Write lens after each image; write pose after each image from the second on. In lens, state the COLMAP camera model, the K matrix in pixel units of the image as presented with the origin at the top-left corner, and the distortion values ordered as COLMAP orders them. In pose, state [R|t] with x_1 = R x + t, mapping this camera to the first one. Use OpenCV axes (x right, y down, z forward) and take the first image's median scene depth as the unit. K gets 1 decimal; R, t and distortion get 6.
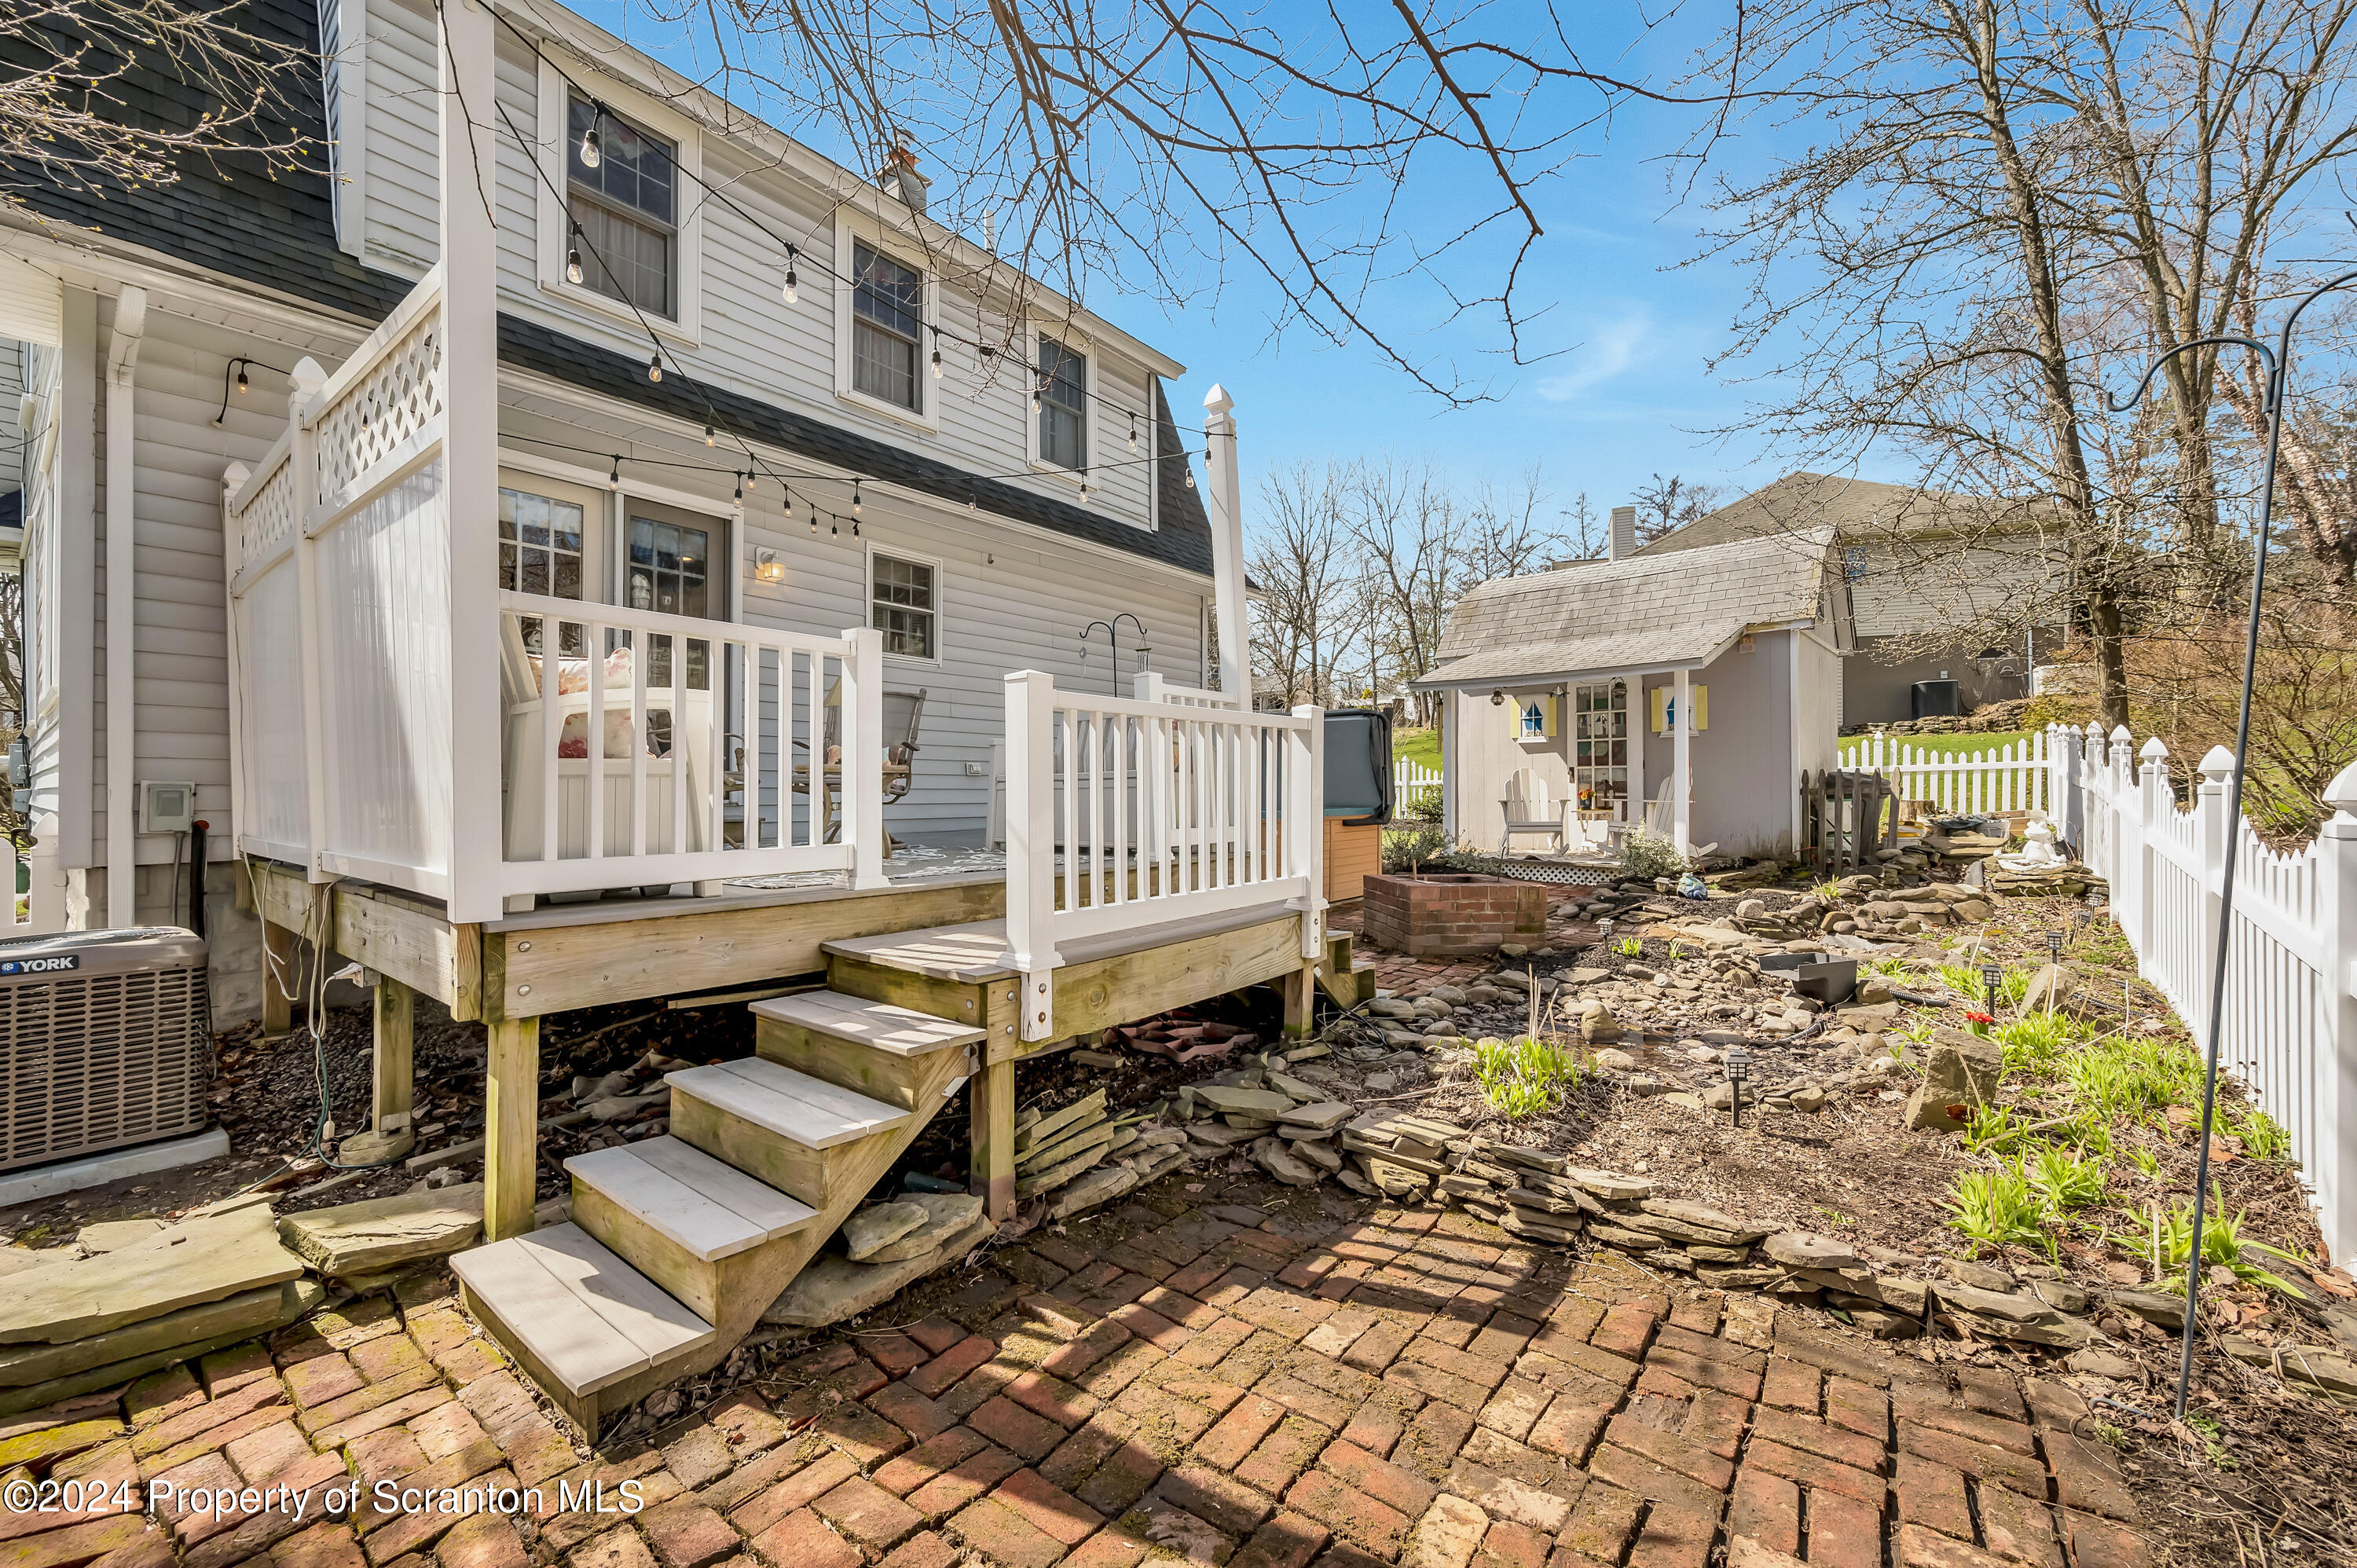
lens RADIAL K [[926.6, 0, 1187.4], [0, 926.6, 783.6], [0, 0, 1]] dist [-0.002388, 0.000957]
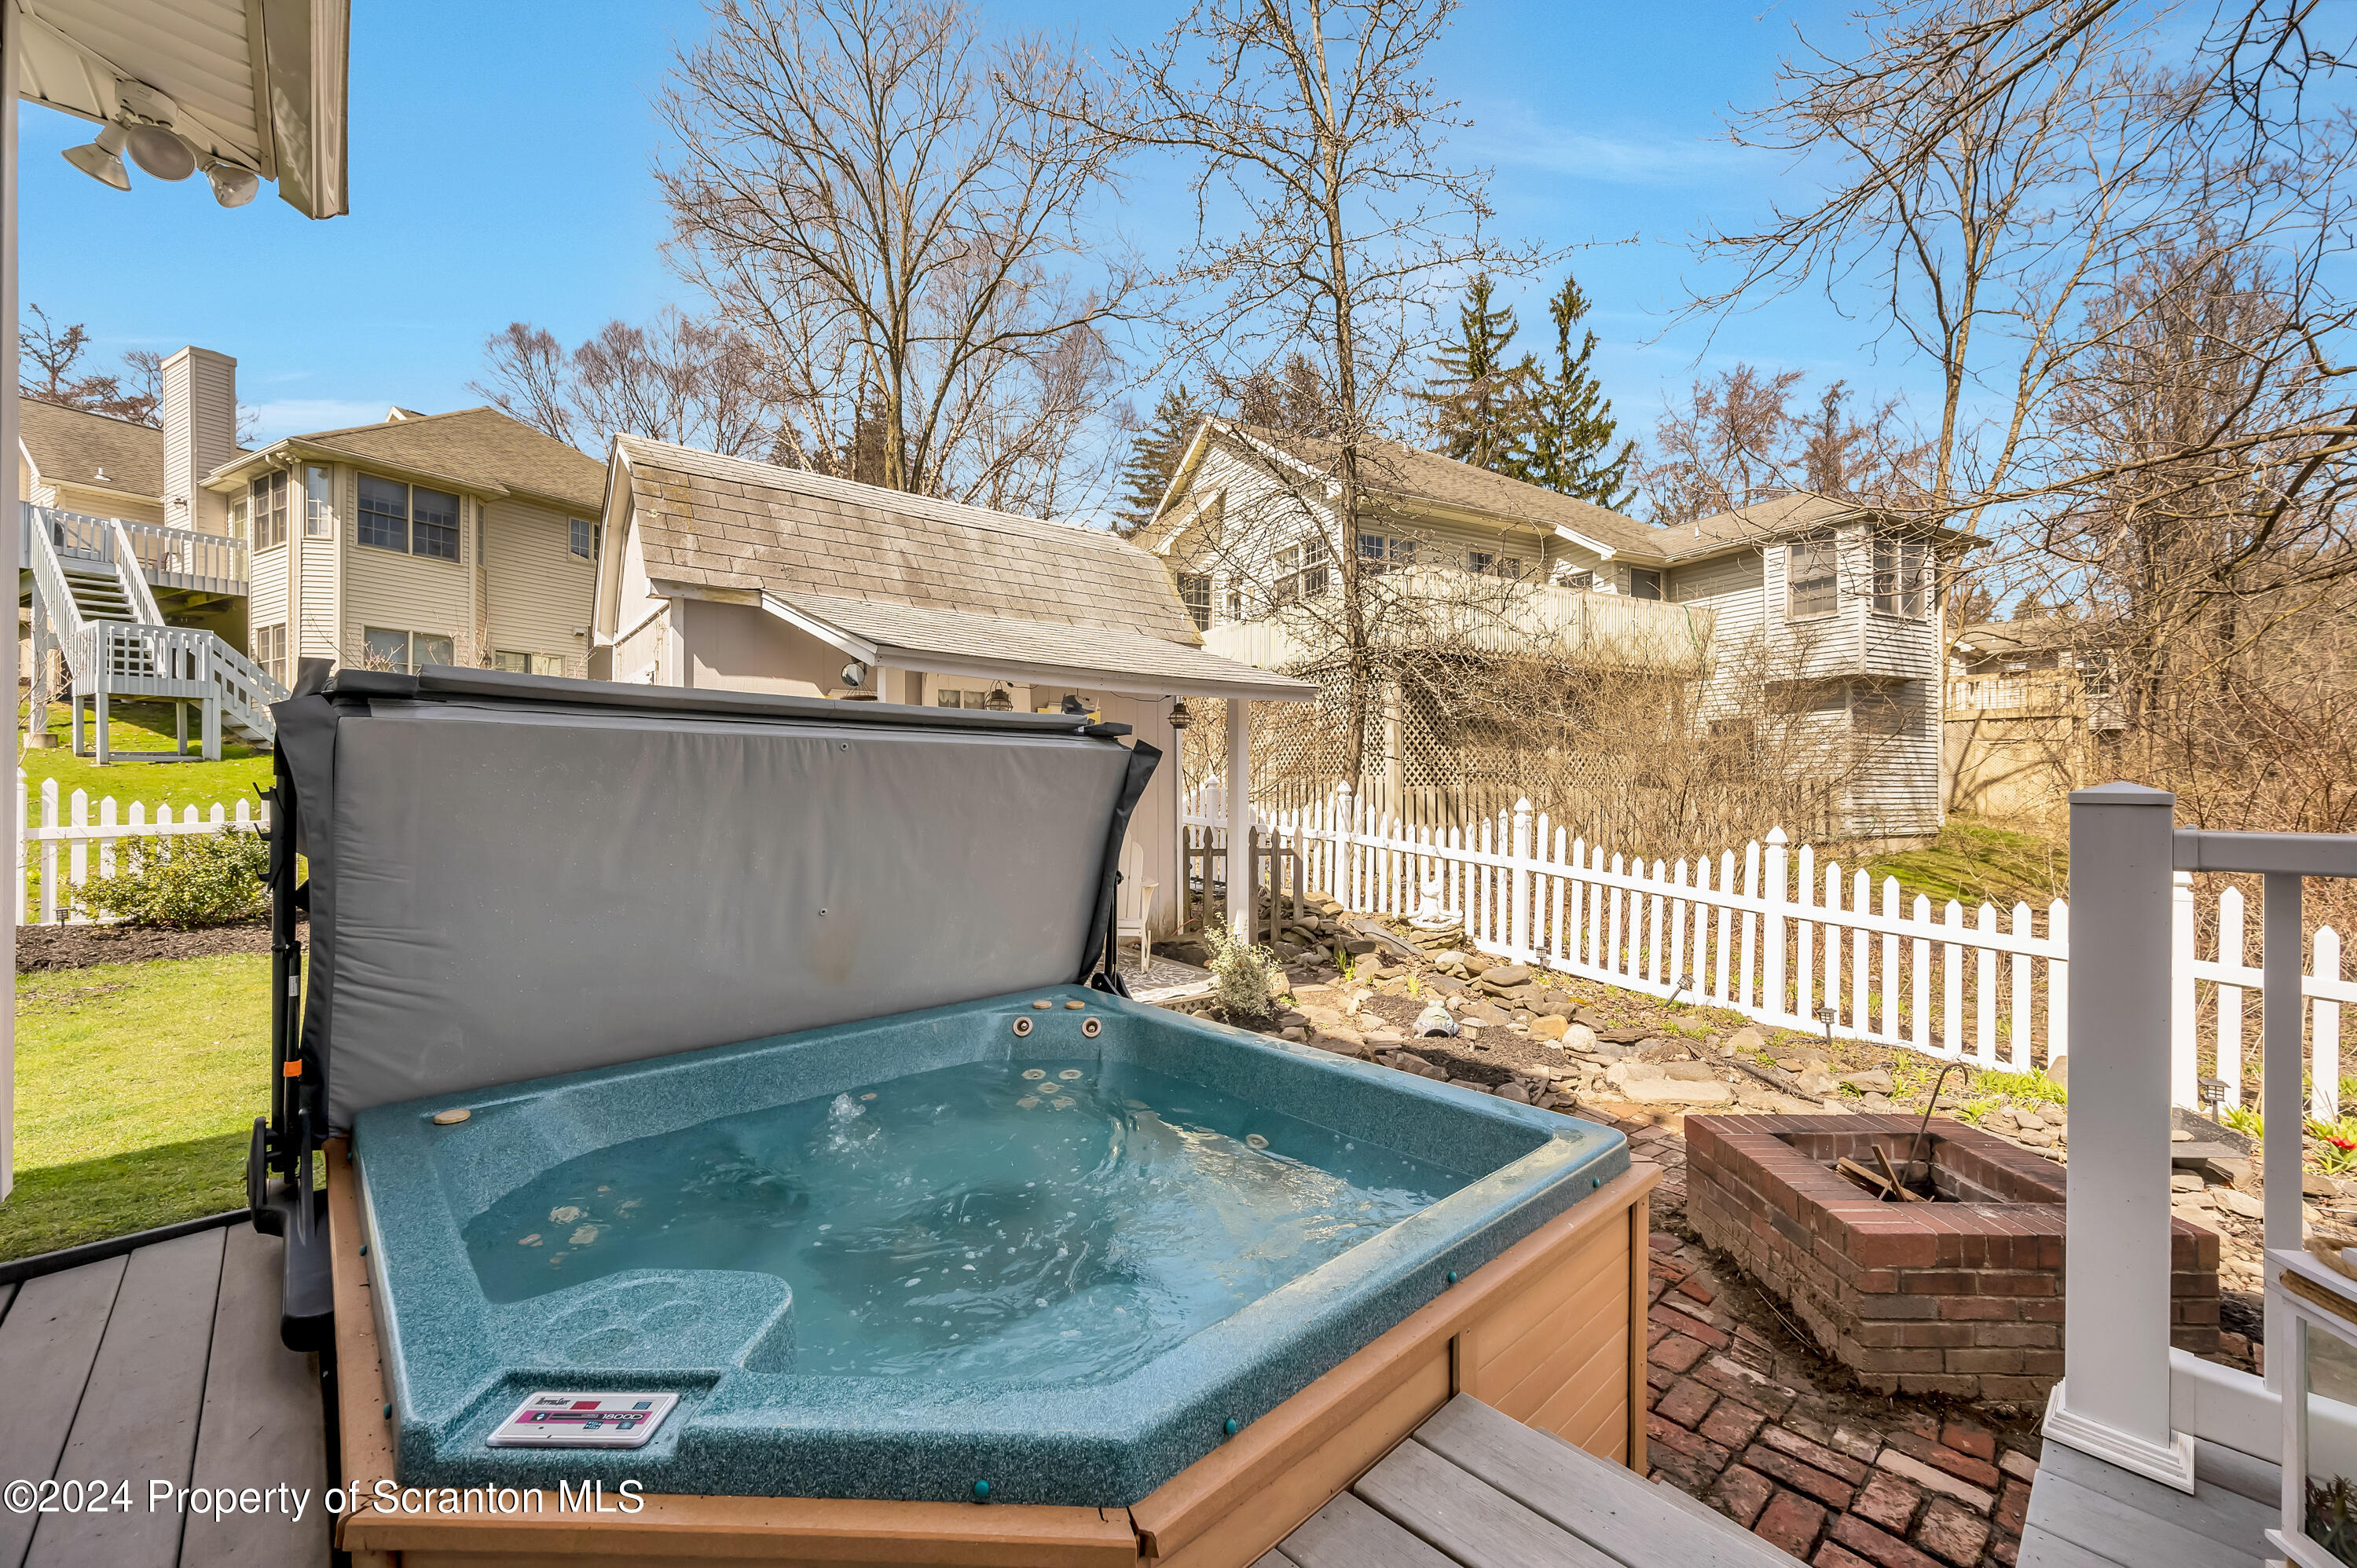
lens RADIAL K [[926.6, 0, 1160.7], [0, 926.6, 772.9], [0, 0, 1]] dist [-0.002388, 0.000957]
pose [[0.163922, 0.003674, 0.986466, -0.127847], [-0.010292, 0.999945, -0.002014, -0.050575], [-0.986420, -0.009823, 0.163951, 0.748429]]
